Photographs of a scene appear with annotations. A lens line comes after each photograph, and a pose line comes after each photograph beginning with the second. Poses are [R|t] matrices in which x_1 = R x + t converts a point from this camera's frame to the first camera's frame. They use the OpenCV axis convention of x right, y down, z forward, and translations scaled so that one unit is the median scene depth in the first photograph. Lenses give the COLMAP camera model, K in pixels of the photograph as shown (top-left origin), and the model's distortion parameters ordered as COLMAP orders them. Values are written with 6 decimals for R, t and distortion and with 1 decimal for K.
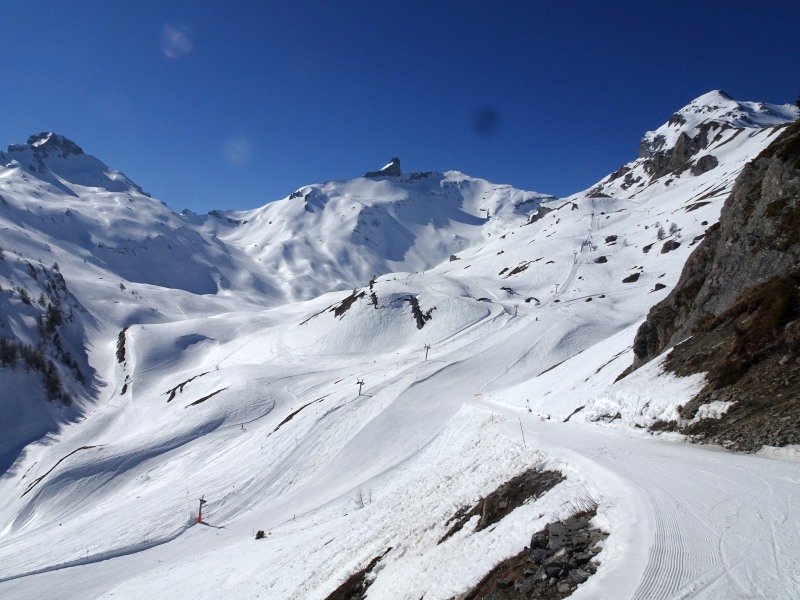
lens RADIAL K [[570.8, 0, 399.9], [0, 570.8, 300.4], [0, 0, 1]] dist [0.009549, 0.003147]
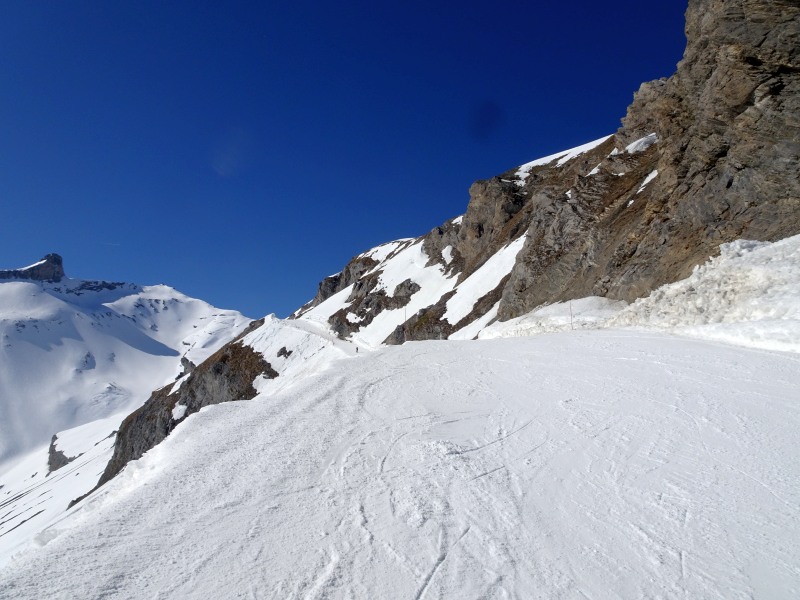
lens RADIAL K [[570.8, 0, 400.2], [0, 570.8, 300.1], [0, 0, 1]] dist [0.009549, 0.003147]
pose [[0.922324, 0.093204, 0.375008, 0.133730], [-0.006468, 0.974063, -0.226184, -0.064218], [-0.386362, 0.206189, 0.899005, 0.322256]]
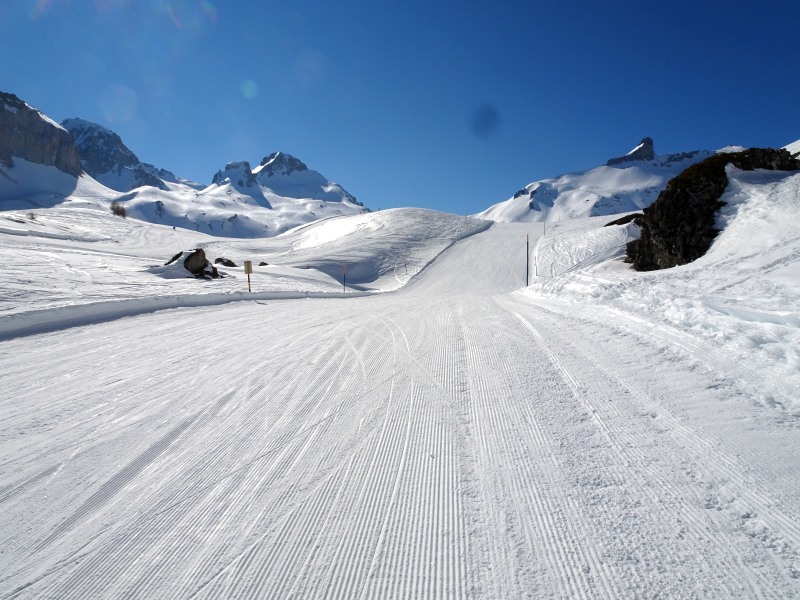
lens RADIAL K [[570.8, 0, 401.5], [0, 570.8, 303.0], [0, 0, 1]] dist [0.009549, 0.003147]
pose [[0.903129, -0.011450, -0.429217, 0.027919], [0.003795, 0.999818, -0.018685, 0.000533], [0.429353, 0.015246, 0.903008, 0.133022]]
